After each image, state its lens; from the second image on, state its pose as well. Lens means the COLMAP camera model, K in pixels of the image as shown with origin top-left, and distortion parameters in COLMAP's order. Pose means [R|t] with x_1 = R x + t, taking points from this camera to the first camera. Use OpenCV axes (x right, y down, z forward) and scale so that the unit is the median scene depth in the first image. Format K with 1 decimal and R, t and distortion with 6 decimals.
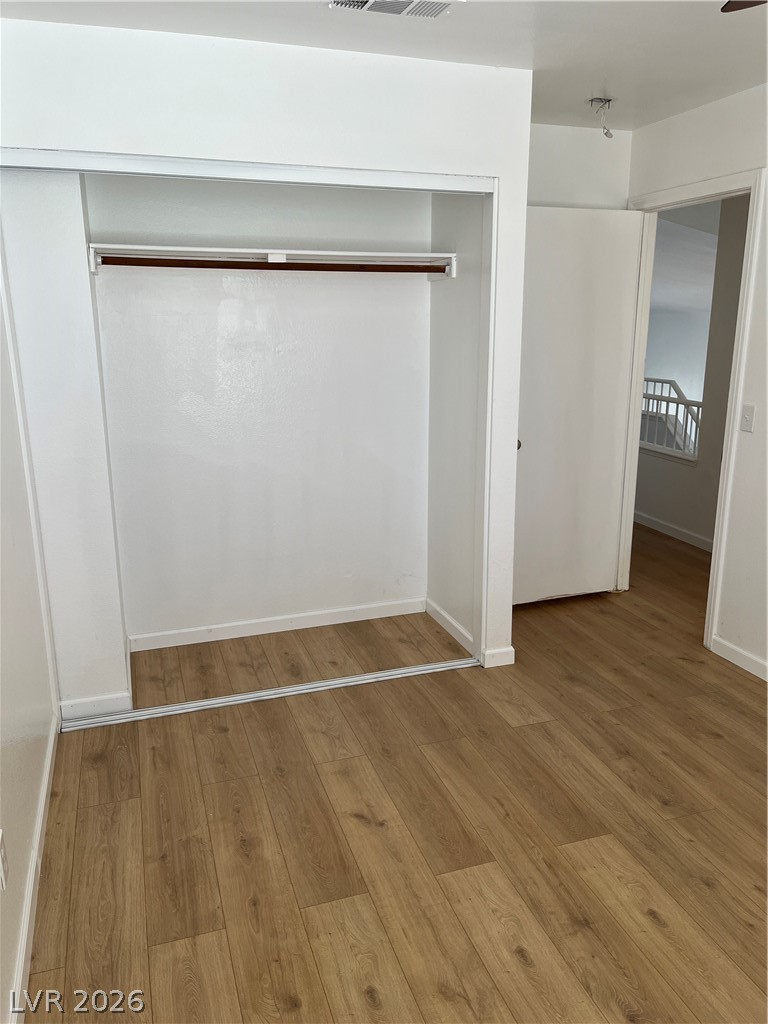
lens RADIAL K [[780.0, 0, 384.0], [0, 780.0, 512.0], [0, 0, 1]] dist [0.059079, -0.079512]
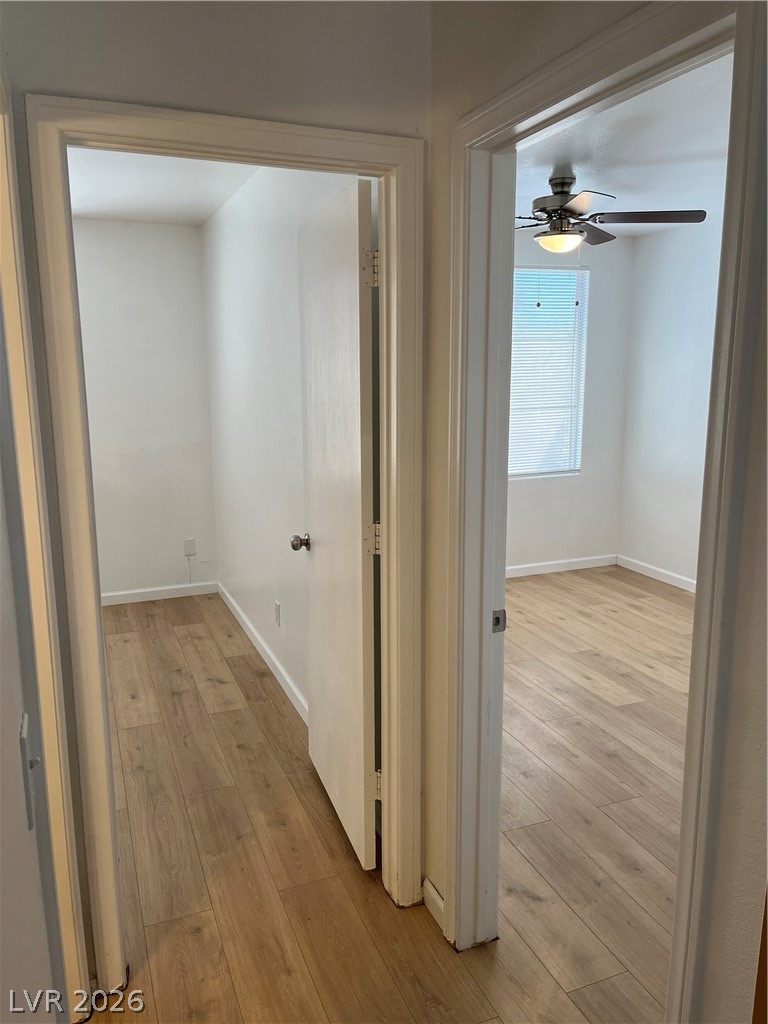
lens RADIAL K [[783.1, 0, 381.5], [0, 783.1, 505.6], [0, 0, 1]] dist [0.049219, -0.000106]
pose [[-0.998327, 0.018449, -0.054804, 0.867278], [-0.006176, 0.908300, 0.418274, -0.611460], [0.057495, 0.417913, -0.906666, 2.334708]]
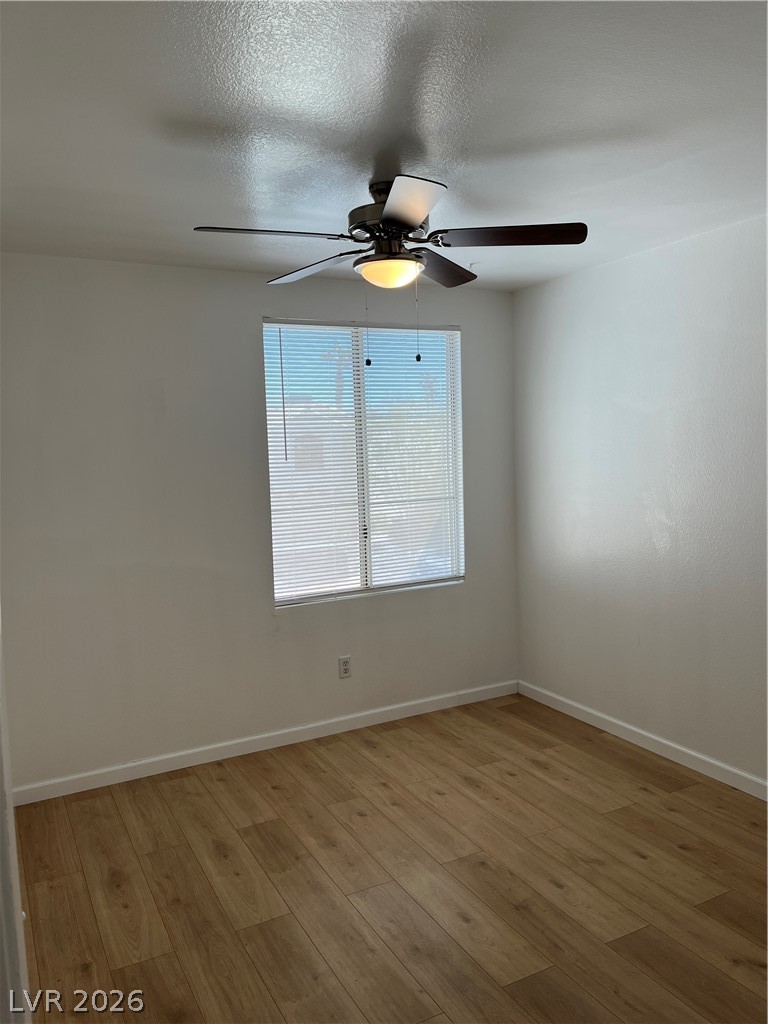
lens RADIAL K [[780.0, 0, 384.0], [0, 780.0, 512.0], [0, 0, 1]] dist [0.059079, -0.079512]
pose [[-0.986696, 0.045470, -0.156088, 0.585077], [-0.007384, 0.946566, 0.322424, -0.453922], [0.162409, 0.319287, -0.933638, 1.785252]]
